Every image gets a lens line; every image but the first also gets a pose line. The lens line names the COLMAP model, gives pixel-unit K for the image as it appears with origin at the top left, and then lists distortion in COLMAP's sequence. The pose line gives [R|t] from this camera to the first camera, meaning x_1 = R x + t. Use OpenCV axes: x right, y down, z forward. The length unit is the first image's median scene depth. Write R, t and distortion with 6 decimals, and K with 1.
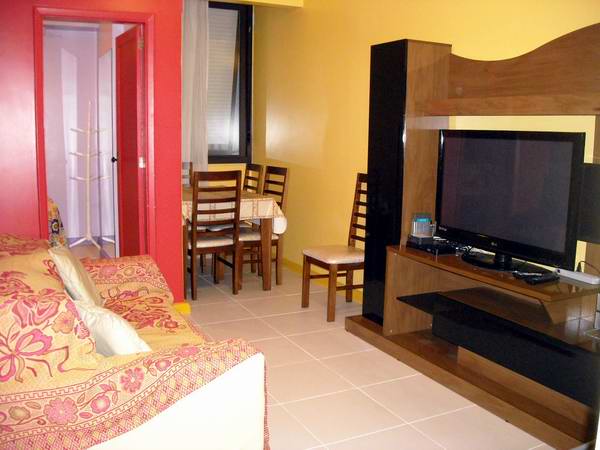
lens RADIAL K [[614.4, 0, 300.0], [0, 614.4, 225.0], [0, 0, 1]] dist [-0.008862, -0.006721]
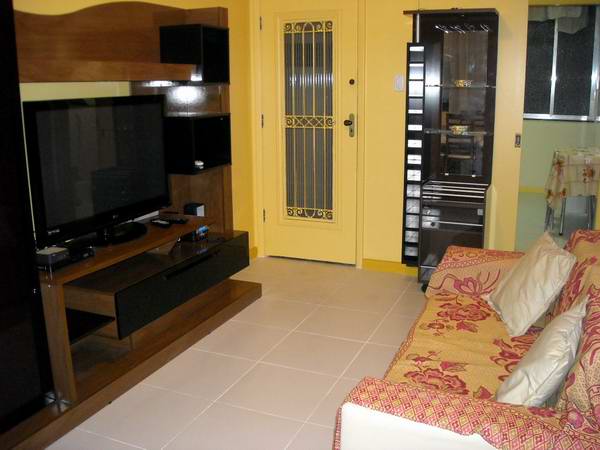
lens RADIAL K [[614.4, 0, 300.0], [0, 614.4, 225.0], [0, 0, 1]] dist [-0.008862, -0.006721]
pose [[-0.636429, -0.180531, 0.749911, -0.613633], [0.123669, 0.935765, 0.330228, -0.247743], [-0.761356, 0.302908, -0.573222, 1.385429]]
